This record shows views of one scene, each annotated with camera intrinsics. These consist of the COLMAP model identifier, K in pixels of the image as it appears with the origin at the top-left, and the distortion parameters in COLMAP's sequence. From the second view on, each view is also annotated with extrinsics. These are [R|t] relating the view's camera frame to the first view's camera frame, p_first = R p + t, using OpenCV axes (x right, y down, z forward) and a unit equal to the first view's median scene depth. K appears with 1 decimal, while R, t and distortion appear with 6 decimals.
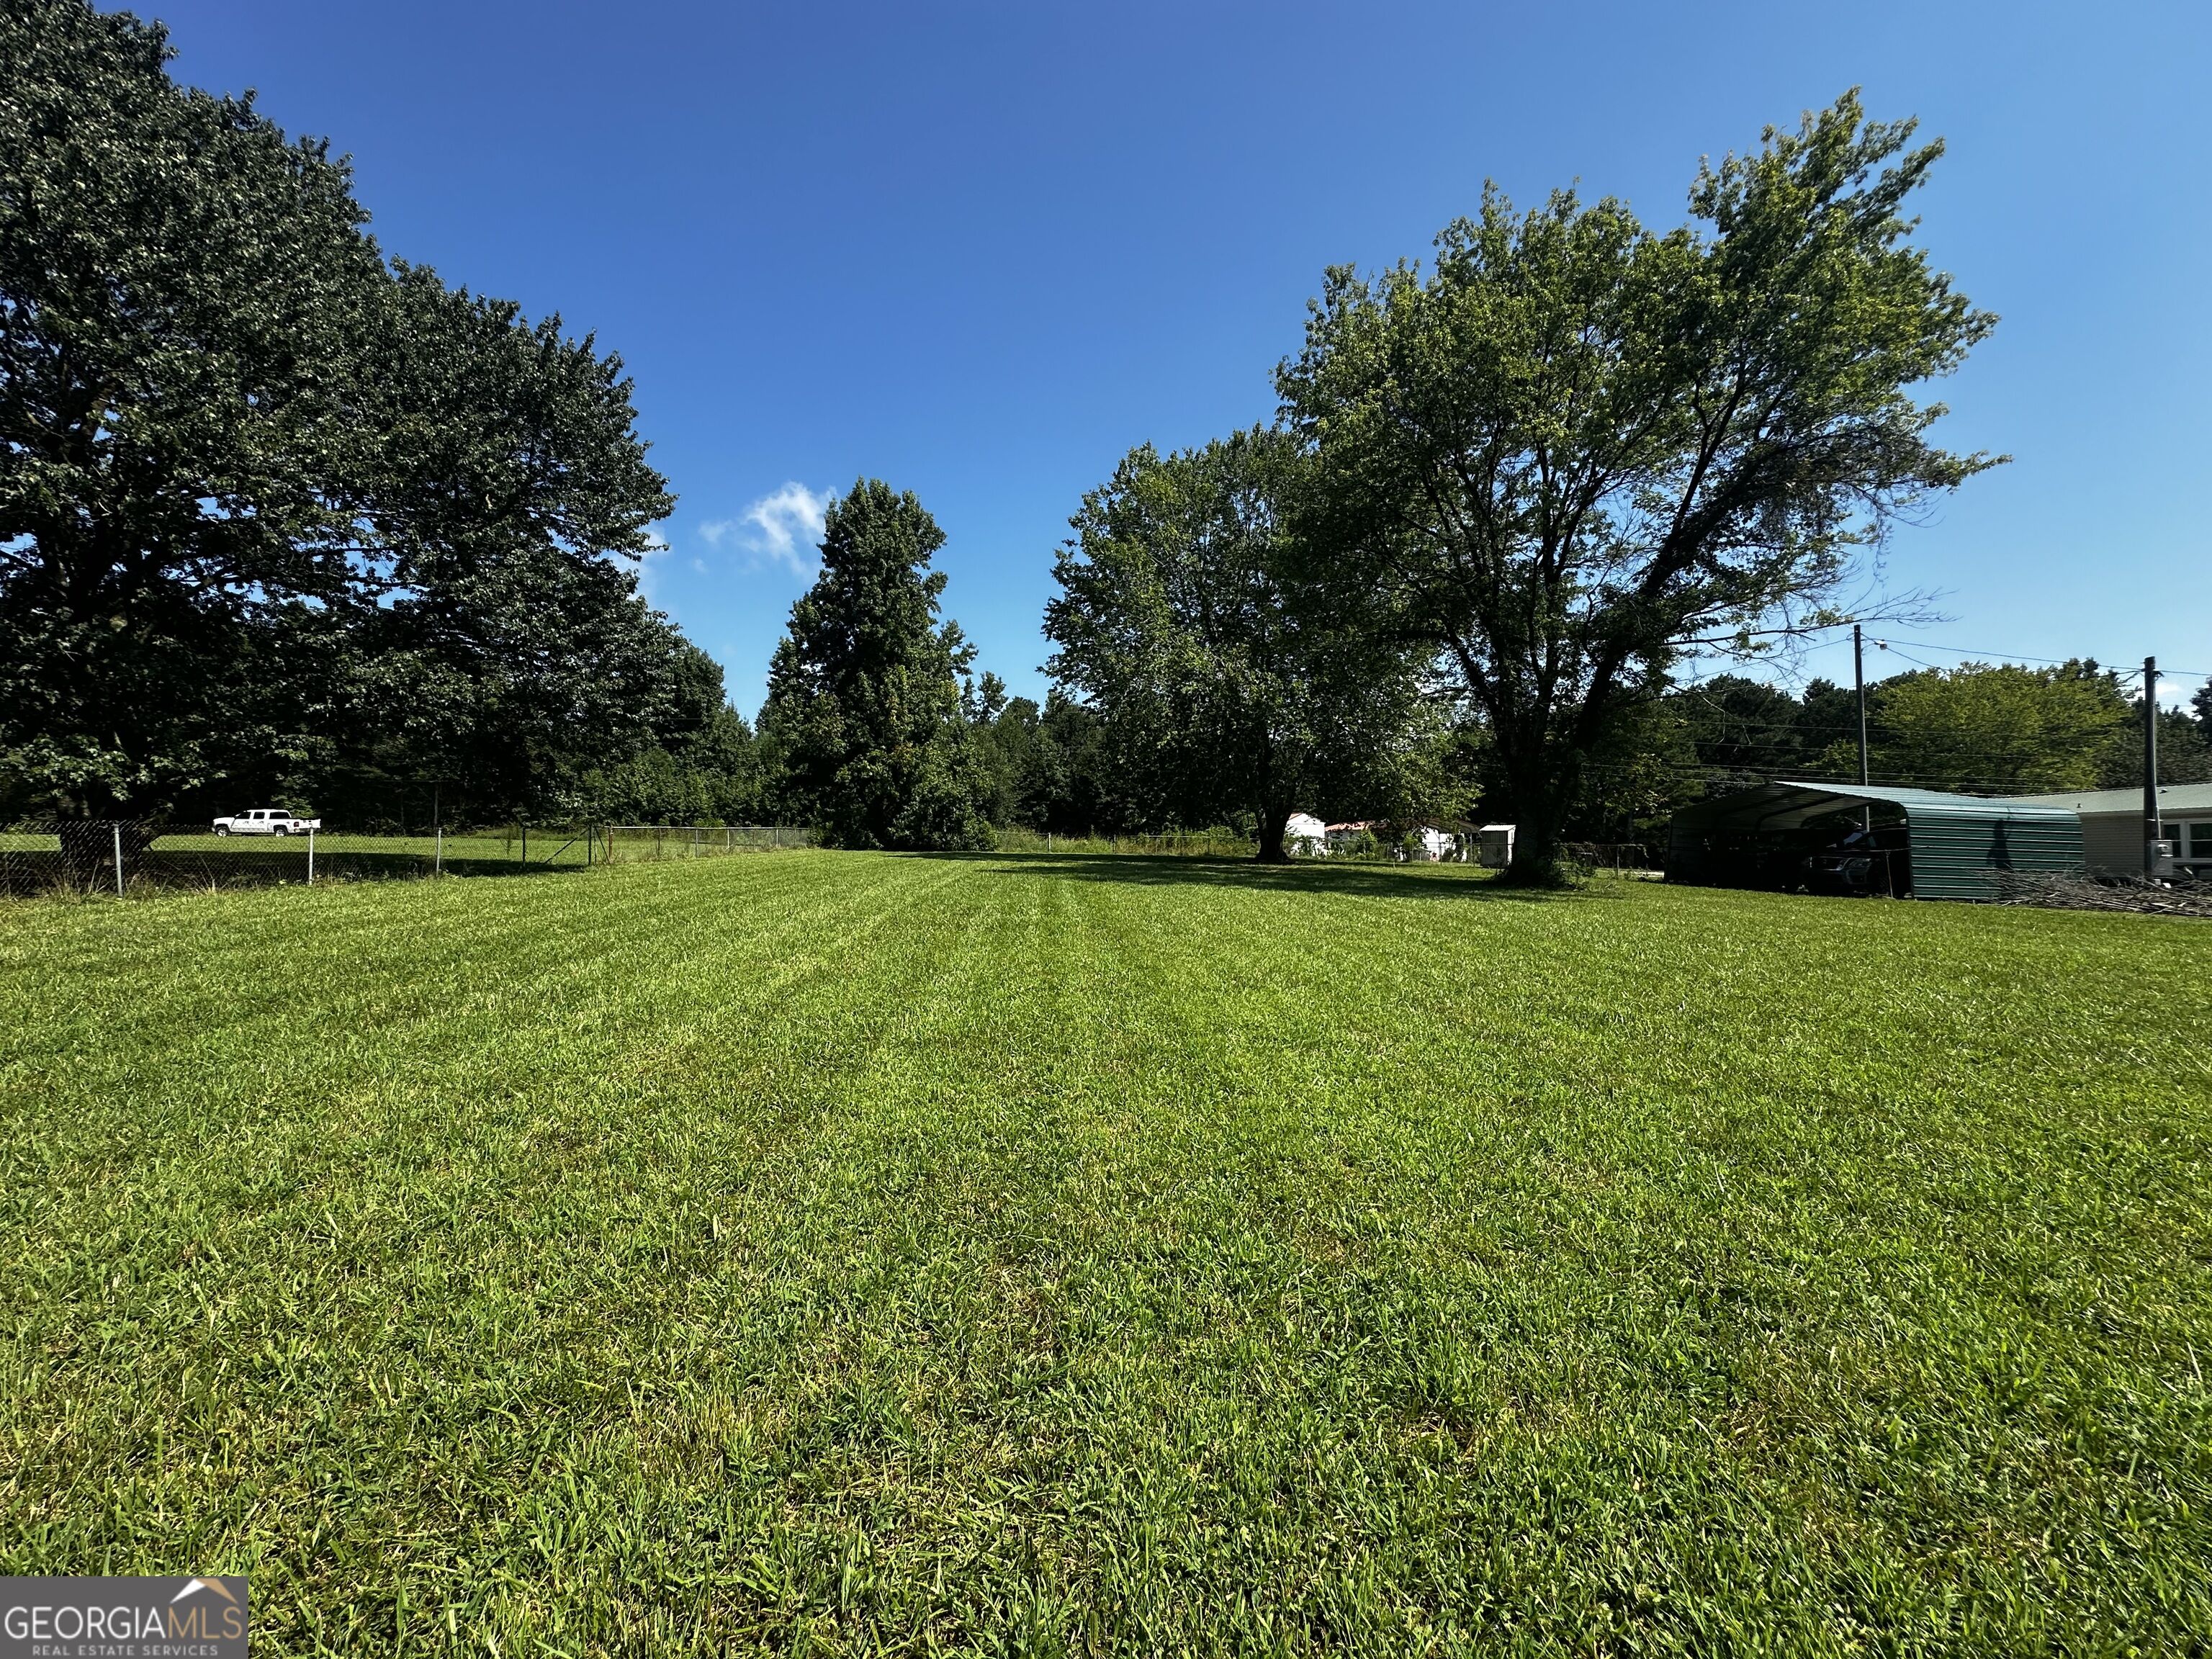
lens RADIAL K [[896.3, 0, 1113.5], [0, 896.3, 828.1], [0, 0, 1]] dist [0.000704, 0.000575]
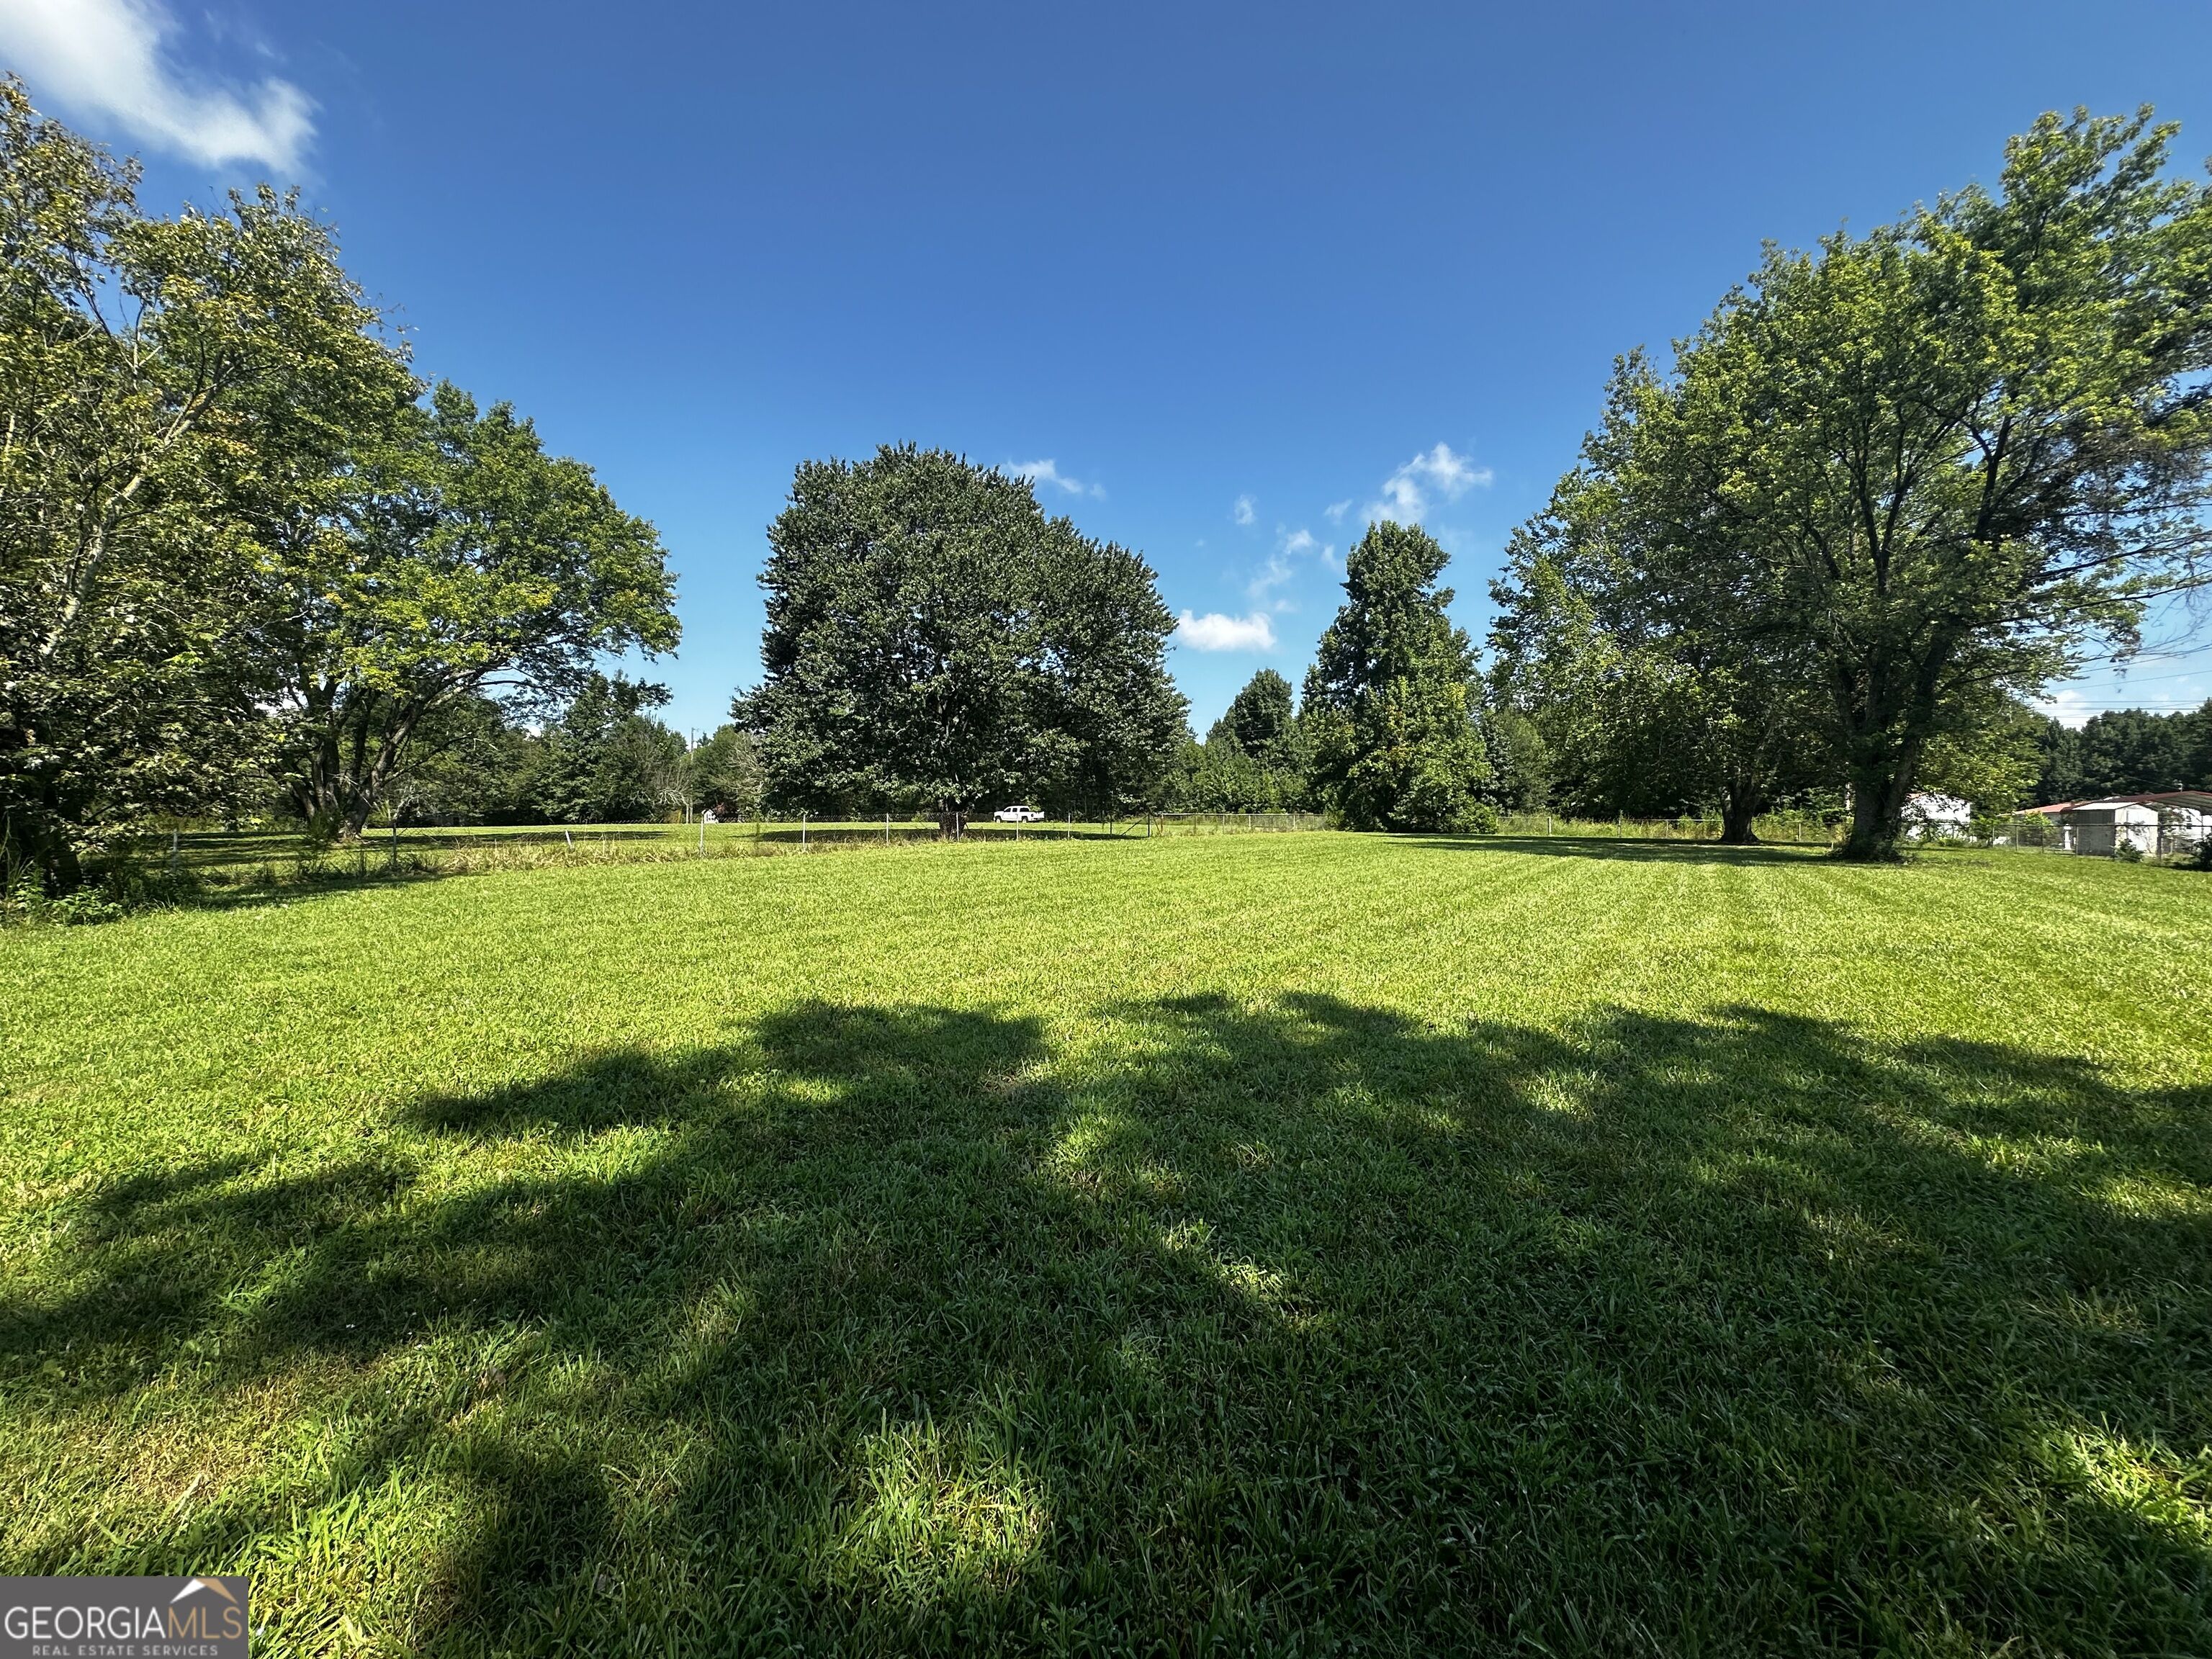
lens RADIAL K [[896.3, 0, 1105.3], [0, 896.3, 824.2], [0, 0, 1]] dist [0.000704, 0.000575]
pose [[0.781203, -0.002319, -0.624273, 0.480407], [0.008062, 0.999947, 0.006374, 0.007395], [0.624226, -0.010012, 0.781180, -0.431248]]
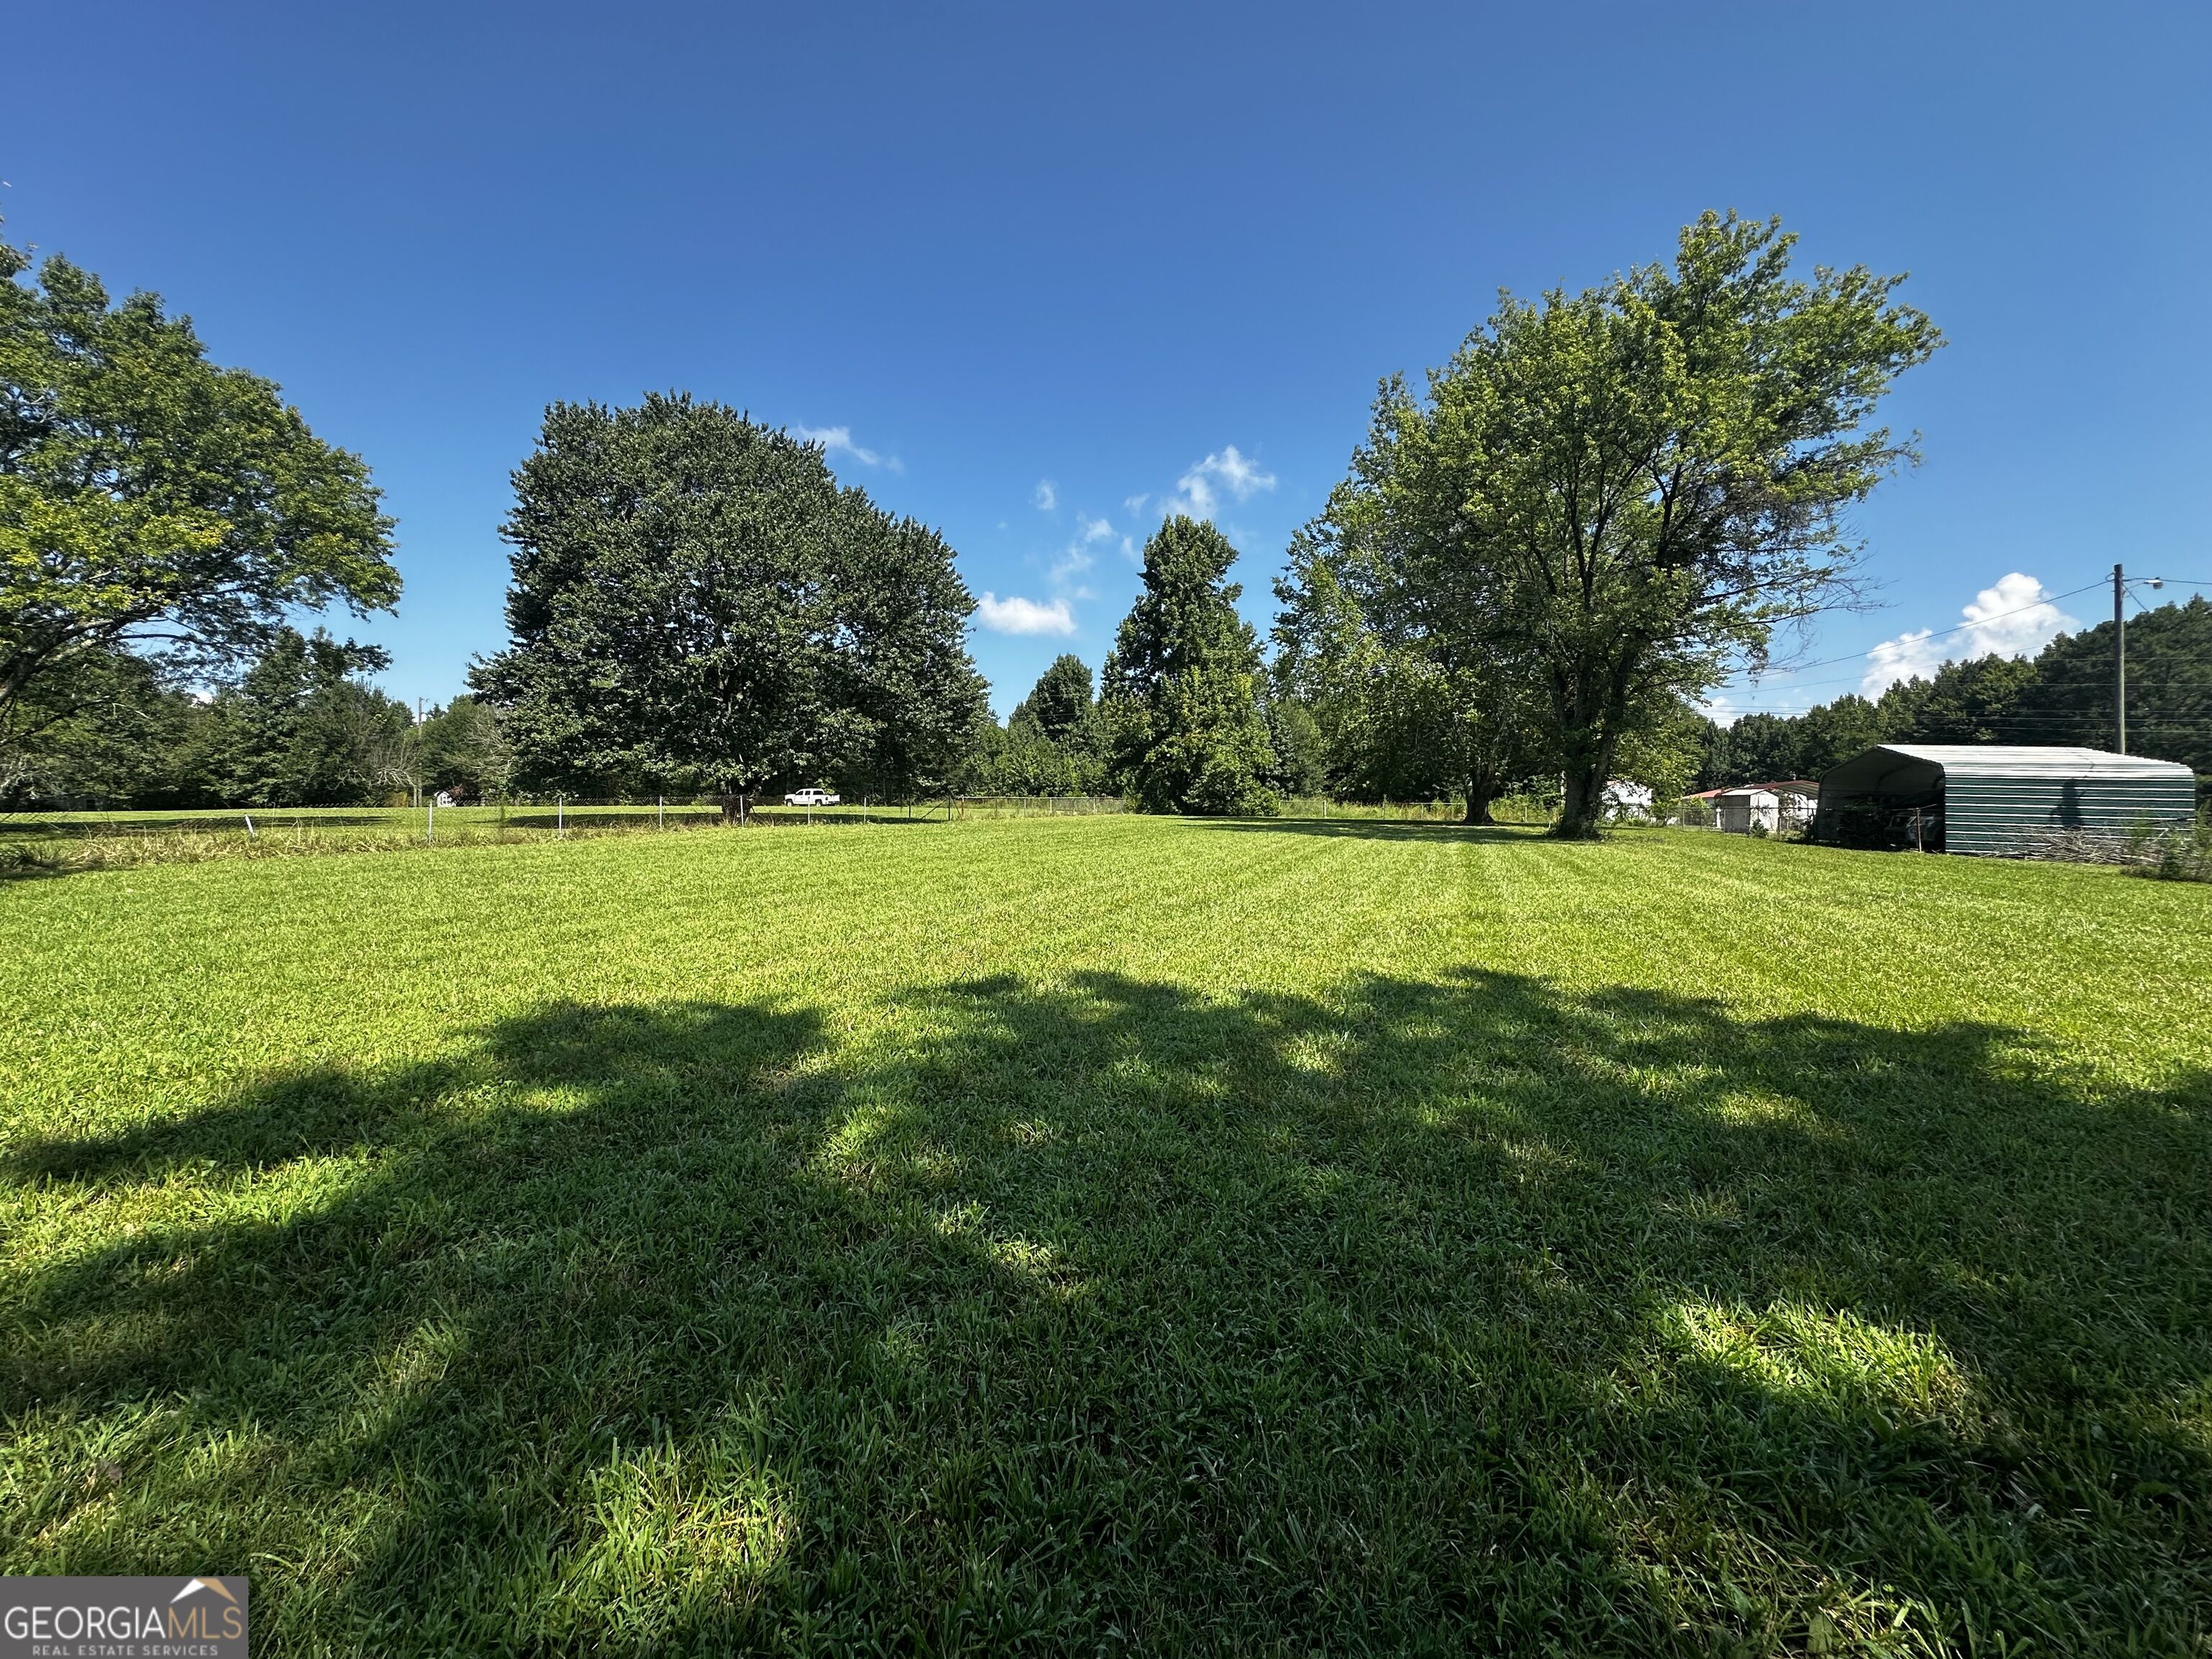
lens RADIAL K [[896.3, 0, 1107.1], [0, 896.3, 823.5], [0, 0, 1]] dist [0.000704, 0.000575]
pose [[0.898941, 0.004792, -0.438043, 0.484027], [0.007187, 0.999644, 0.025684, 0.007687], [0.438011, -0.026237, 0.898587, -0.428636]]
